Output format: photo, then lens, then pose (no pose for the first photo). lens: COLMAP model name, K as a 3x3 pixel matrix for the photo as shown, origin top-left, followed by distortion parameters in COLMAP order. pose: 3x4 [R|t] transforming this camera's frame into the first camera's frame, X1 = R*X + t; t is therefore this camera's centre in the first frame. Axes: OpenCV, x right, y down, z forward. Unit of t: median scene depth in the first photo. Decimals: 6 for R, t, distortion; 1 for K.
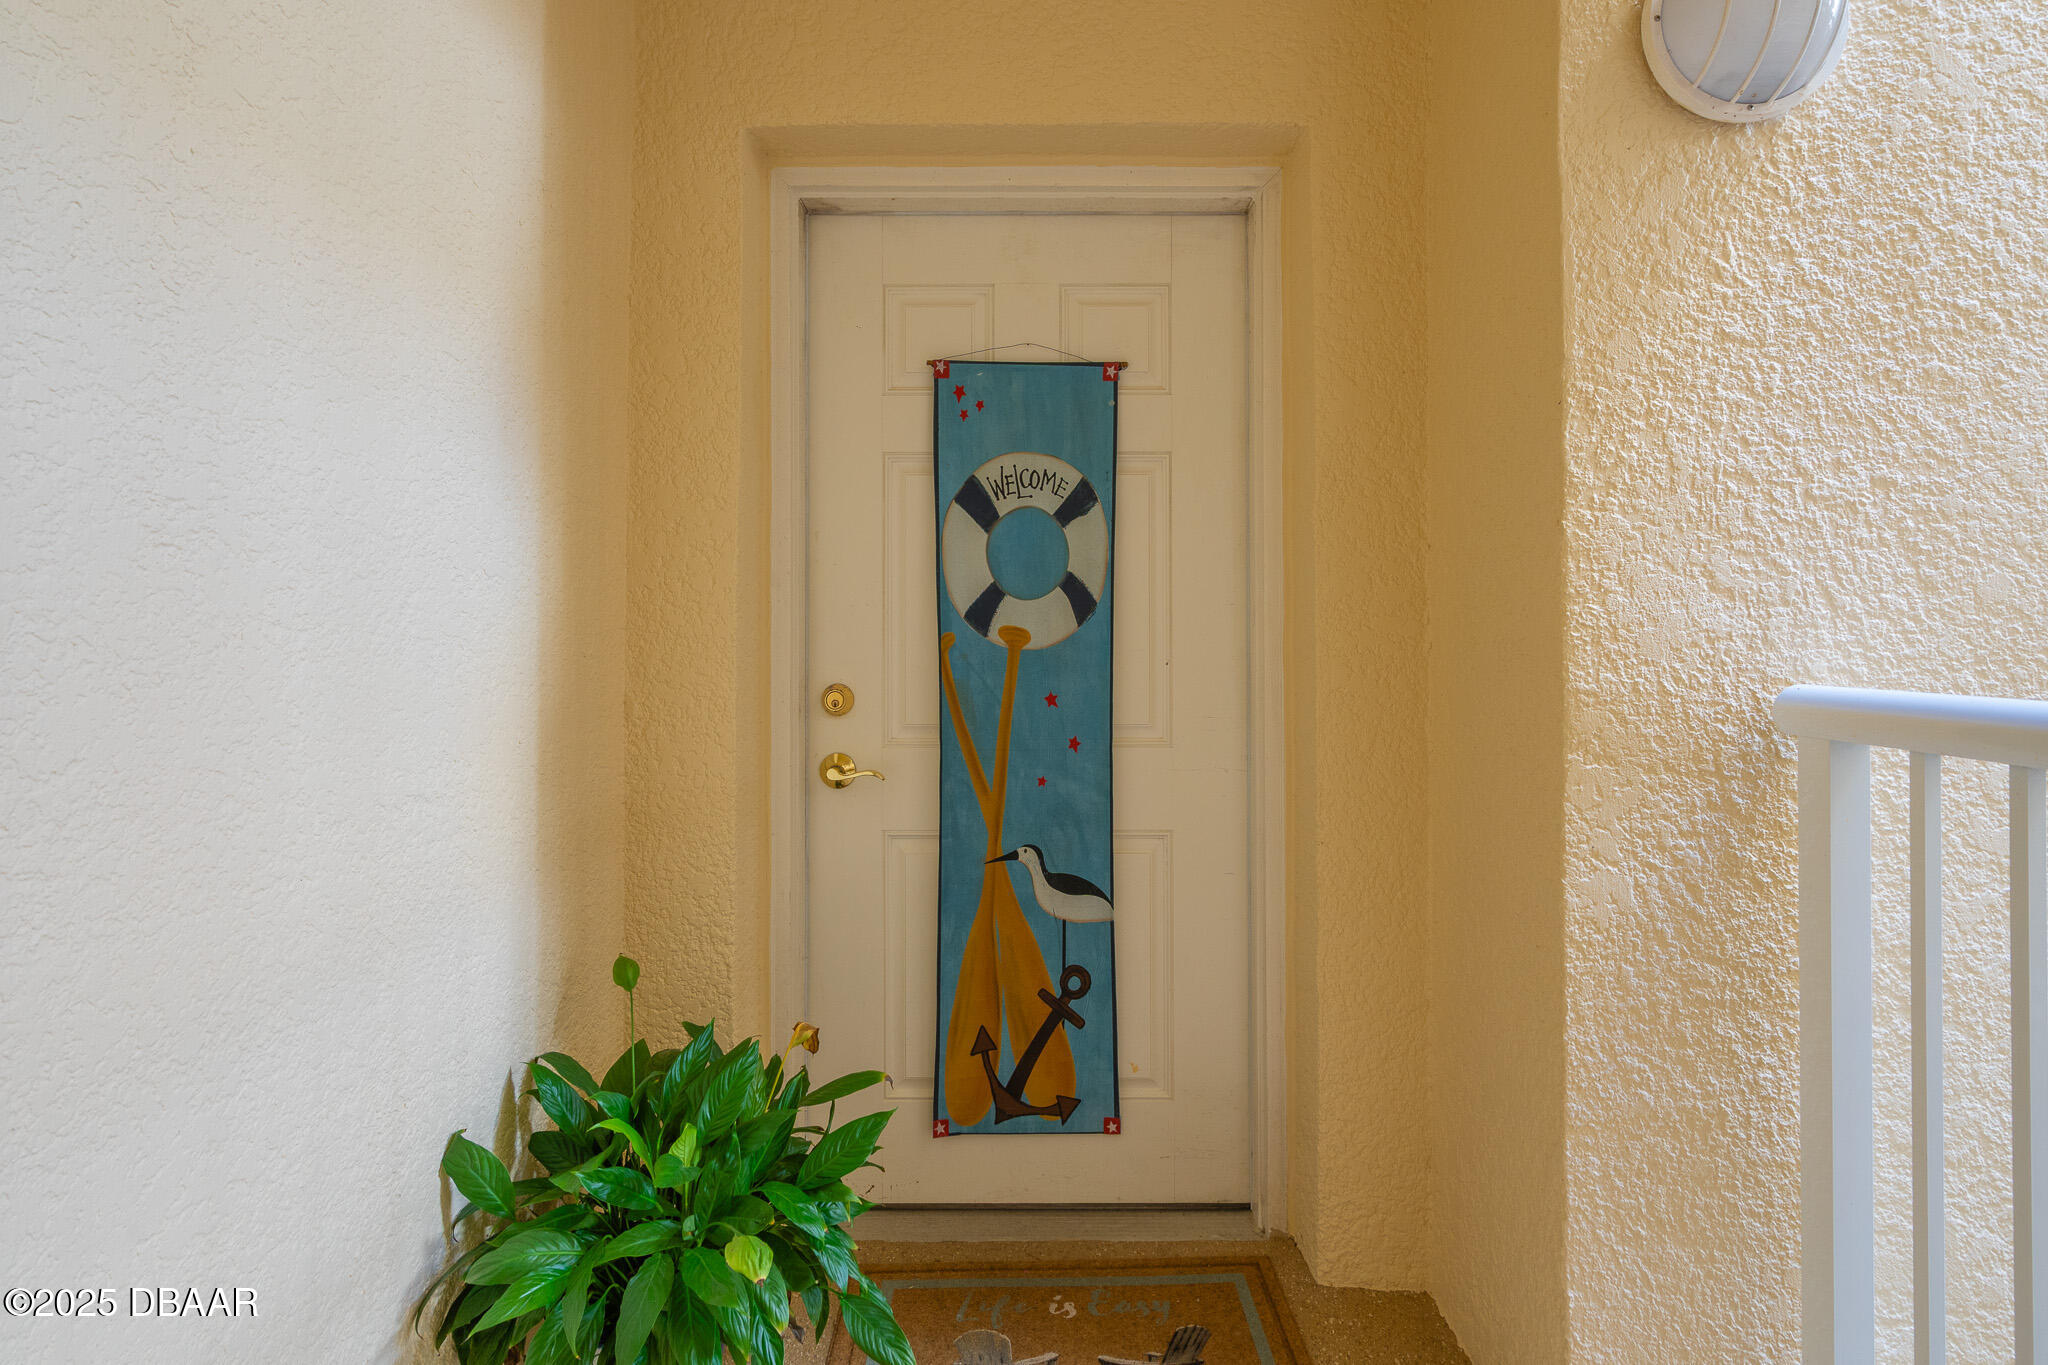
lens RADIAL K [[948.2, 0, 1032.1], [0, 948.2, 660.5], [0, 0, 1]] dist [-0.001549, -0.000692]
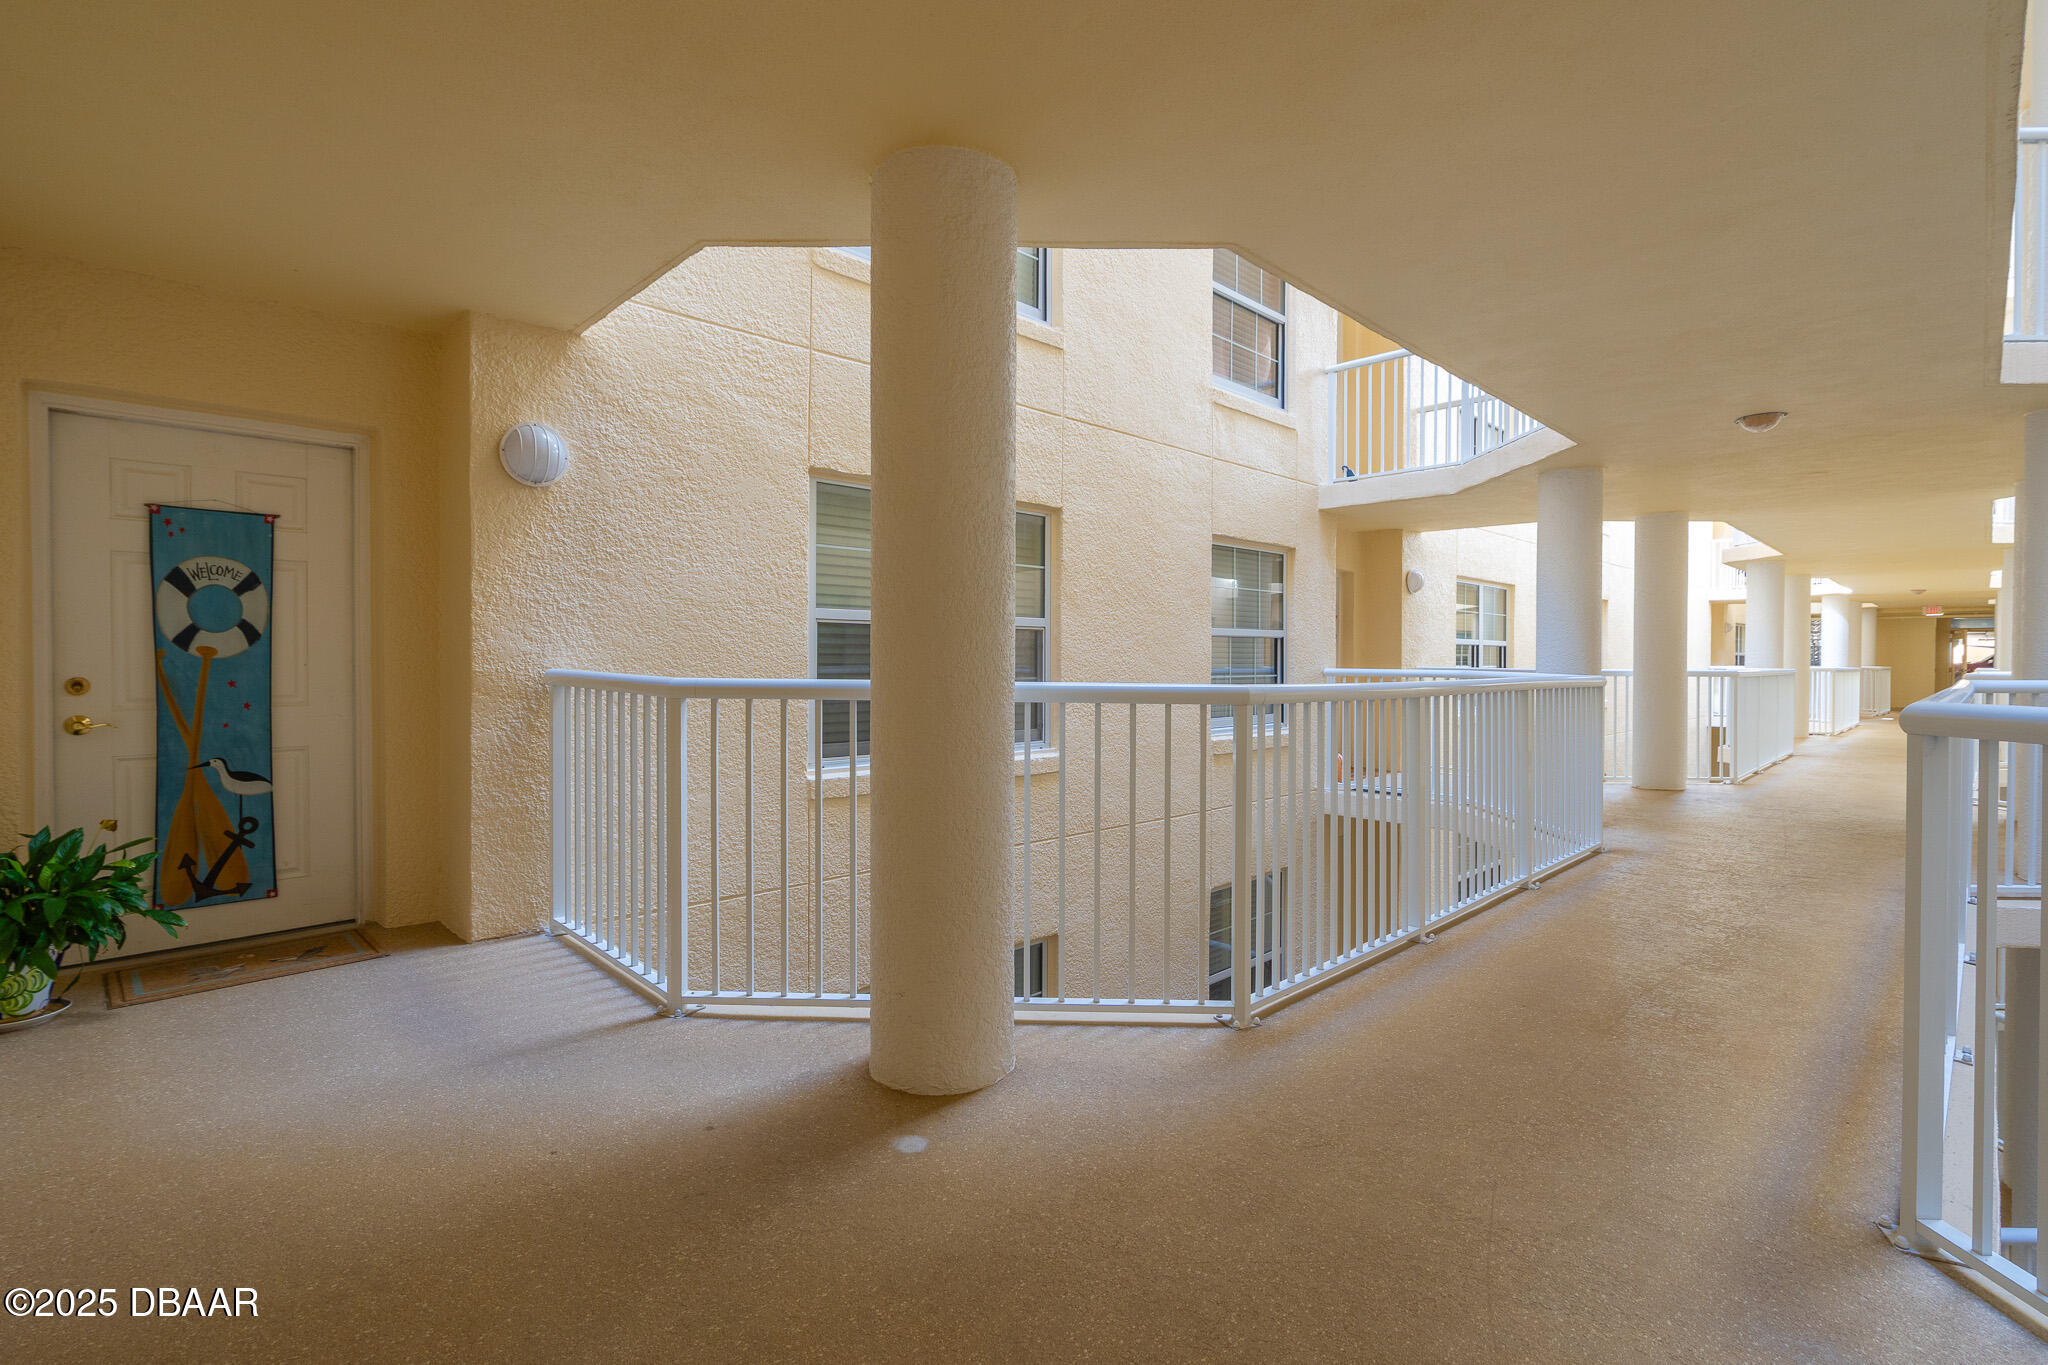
lens RADIAL K [[948.2, 0, 1032.1], [0, 948.2, 660.5], [0, 0, 1]] dist [-0.001549, -0.000692]
pose [[0.706263, -0.001439, 0.707948, -0.198565], [0.011240, 0.999895, -0.009181, 0.030014], [-0.707860, 0.014441, 0.706205, -1.571127]]
